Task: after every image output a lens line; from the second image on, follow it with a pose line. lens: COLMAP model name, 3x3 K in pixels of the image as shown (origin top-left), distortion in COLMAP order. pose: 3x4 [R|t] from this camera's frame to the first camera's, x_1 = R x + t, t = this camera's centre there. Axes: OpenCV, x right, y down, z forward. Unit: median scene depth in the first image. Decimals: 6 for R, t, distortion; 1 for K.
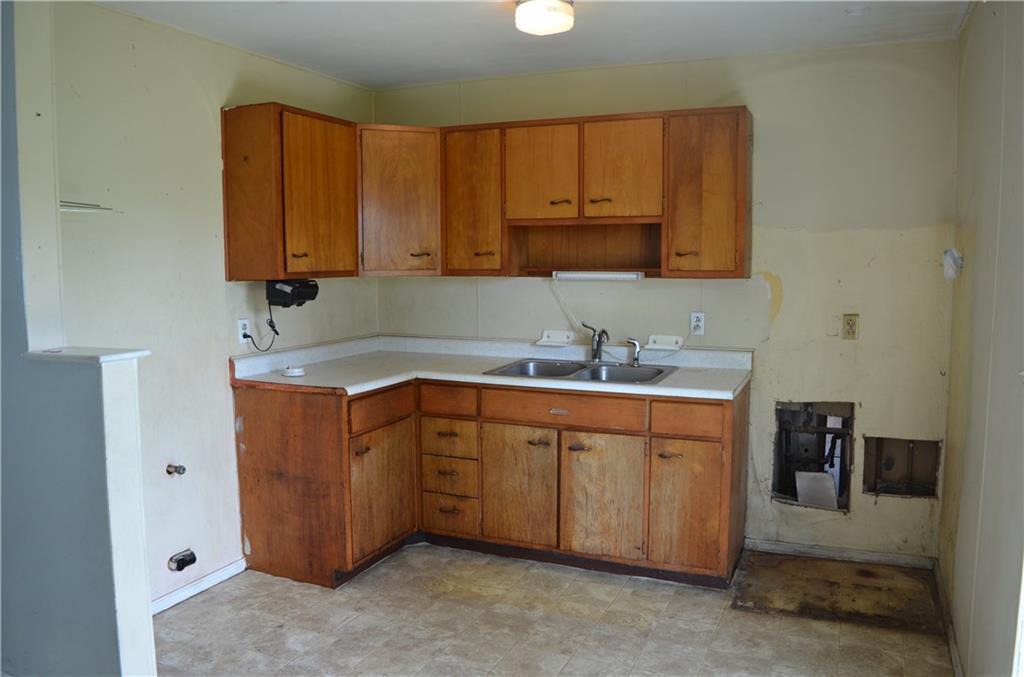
lens RADIAL K [[792.7, 0, 508.0], [0, 792.7, 335.9], [0, 0, 1]] dist [-0.085993, 0.006428]
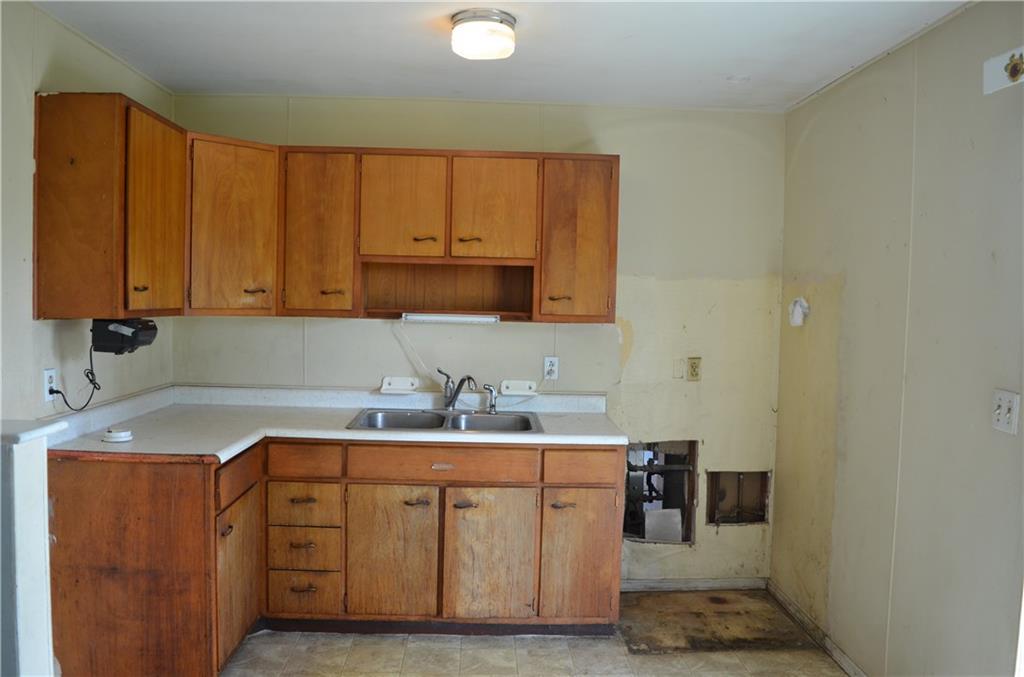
lens RADIAL K [[792.7, 0, 511.2], [0, 792.7, 339.6], [0, 0, 1]] dist [-0.085993, 0.006428]
pose [[0.901924, 0.002971, 0.431885, -0.254794], [0.016186, 0.999041, -0.040676, -0.012785], [-0.431592, 0.043677, 0.901011, 0.132676]]
